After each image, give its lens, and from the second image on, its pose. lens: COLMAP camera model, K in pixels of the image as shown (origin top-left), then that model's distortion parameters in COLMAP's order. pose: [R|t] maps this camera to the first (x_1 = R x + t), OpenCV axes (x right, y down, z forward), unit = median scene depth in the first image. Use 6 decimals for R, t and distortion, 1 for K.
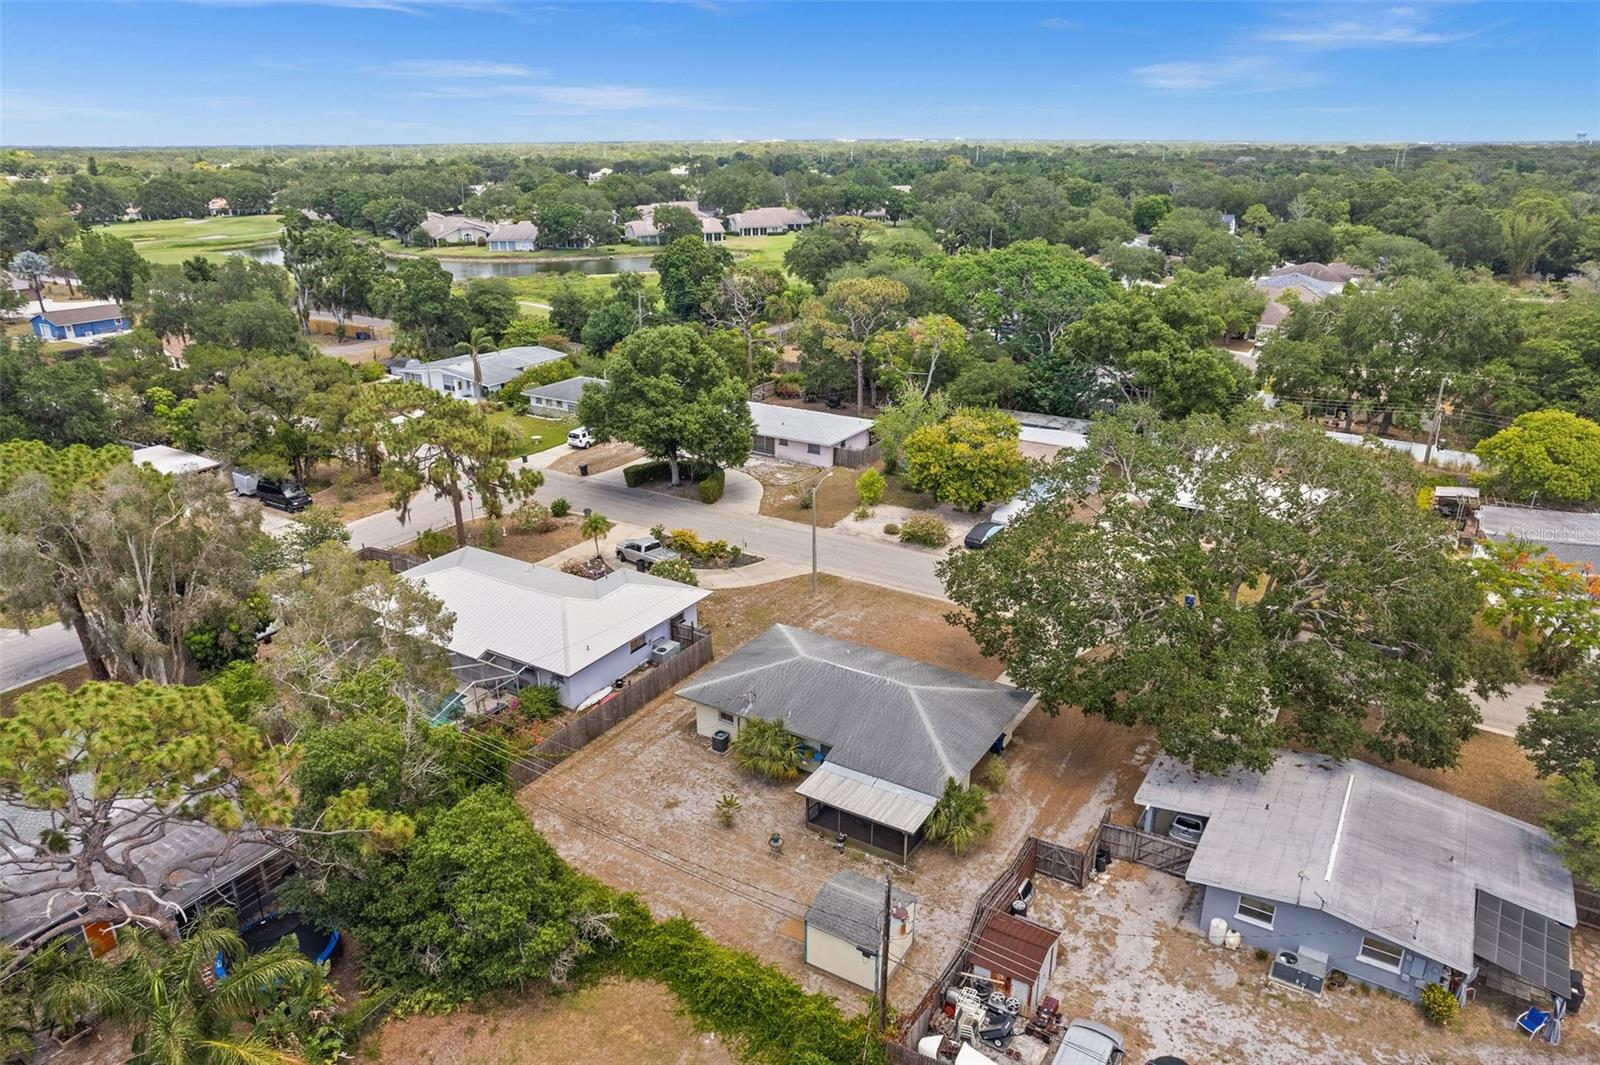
lens RADIAL K [[1048.4, 0, 815.2], [0, 1048.4, 539.2], [0, 0, 1]] dist [-0.077265, 0.069530]
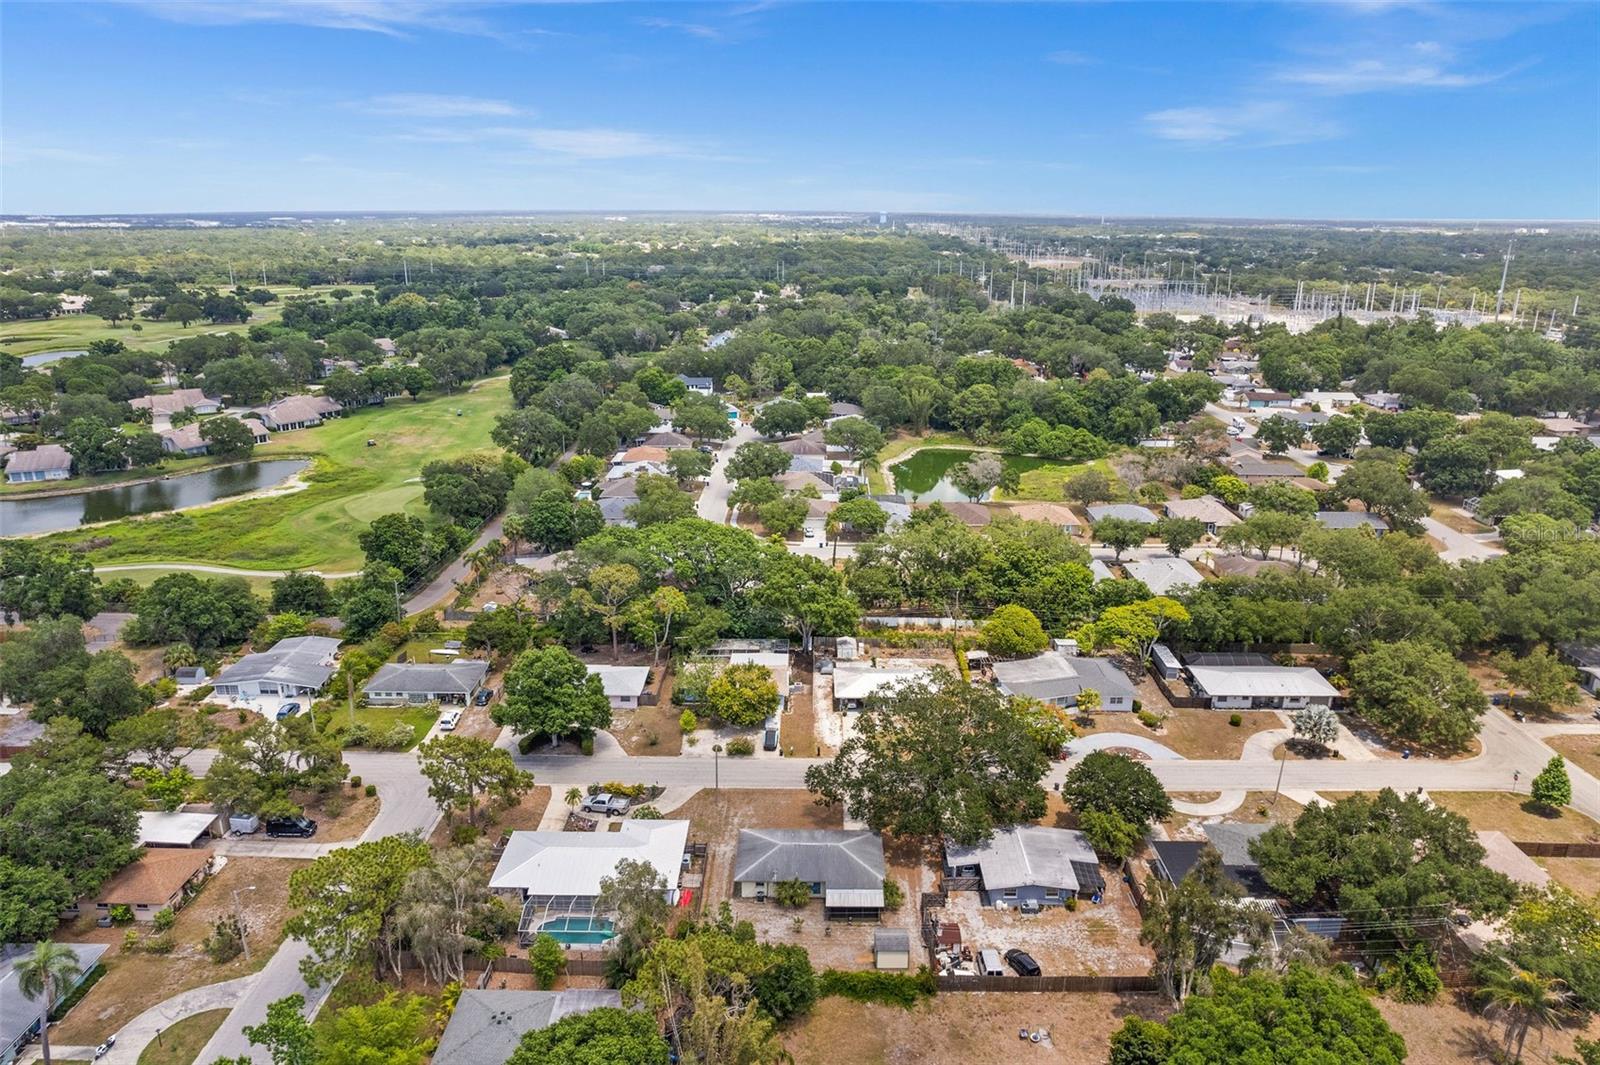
lens RADIAL K [[1048.4, 0, 815.2], [0, 1048.4, 539.2], [0, 0, 1]] dist [-0.077265, 0.069530]
pose [[0.855461, -0.146495, 0.496715, -1.024916], [0.180902, 0.983265, -0.021564, -0.488957], [-0.485244, 0.108304, 0.867646, -1.014216]]
